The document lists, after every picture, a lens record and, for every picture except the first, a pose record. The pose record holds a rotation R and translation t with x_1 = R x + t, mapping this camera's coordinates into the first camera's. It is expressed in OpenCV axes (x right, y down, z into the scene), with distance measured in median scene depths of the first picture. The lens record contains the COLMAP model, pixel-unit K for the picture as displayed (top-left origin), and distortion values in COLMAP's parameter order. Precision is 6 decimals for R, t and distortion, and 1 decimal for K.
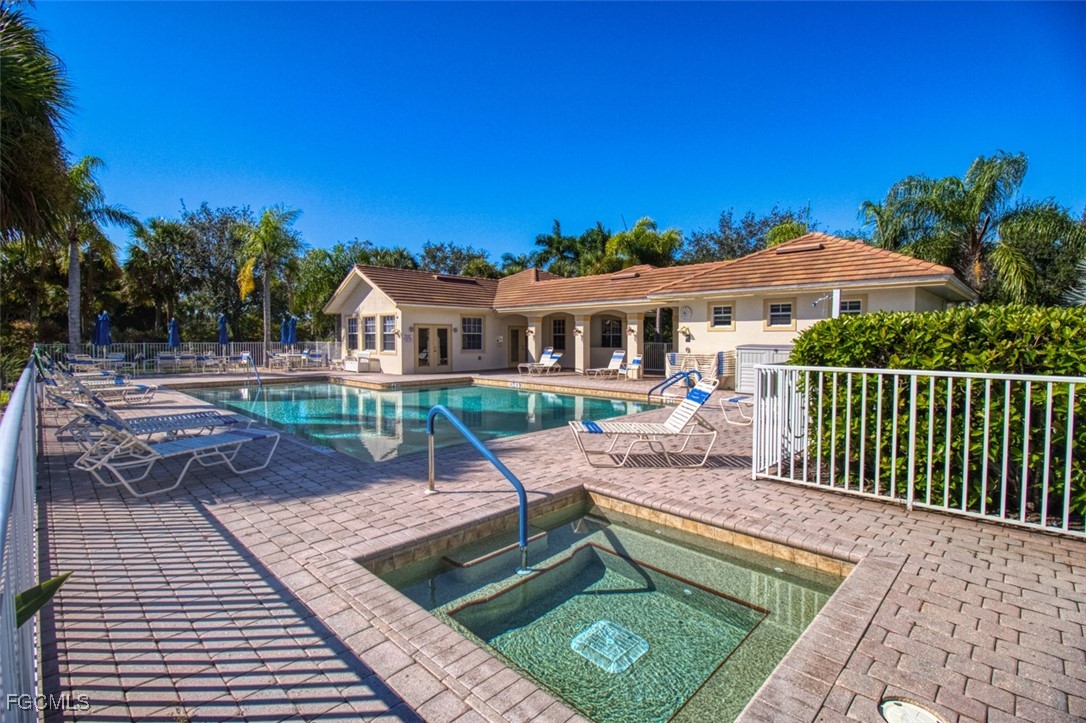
lens RADIAL K [[513.4, 0, 543.0], [0, 513.4, 361.5], [0, 0, 1]] dist [-0.000676, -0.000164]
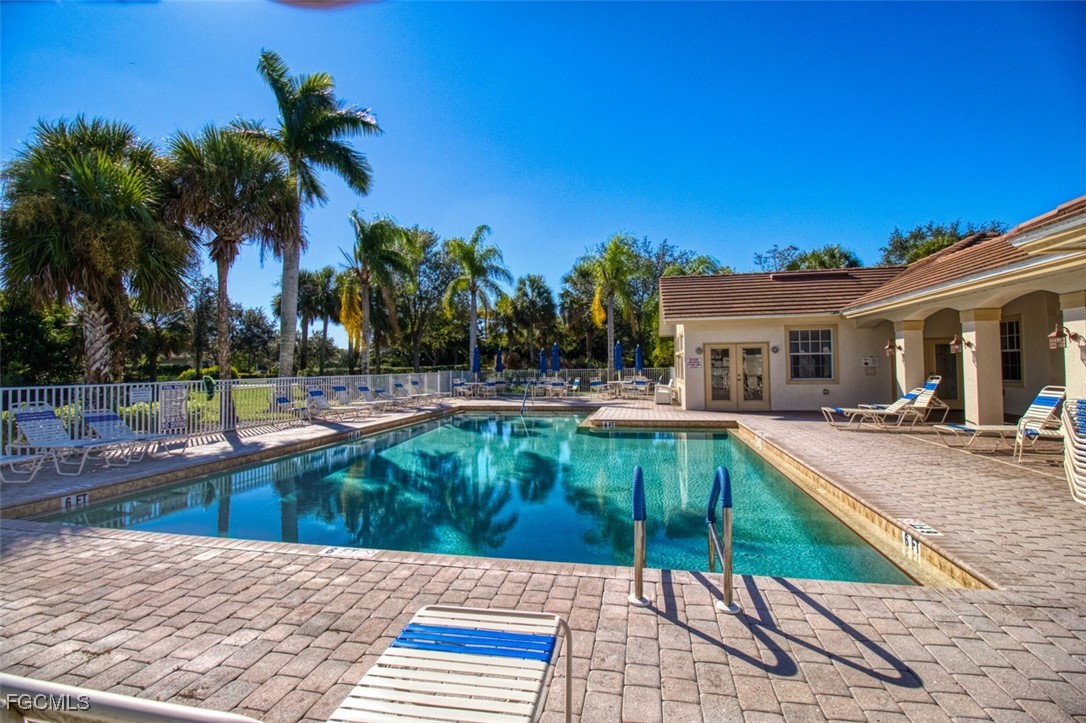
lens RADIAL K [[513.4, 0, 543.0], [0, 513.4, 361.5], [0, 0, 1]] dist [-0.000676, -0.000164]
pose [[0.554471, -0.015741, -0.832054, 0.226285], [-0.023247, 0.999138, -0.034393, -0.014750], [0.831878, 0.038413, 0.553627, 0.367513]]
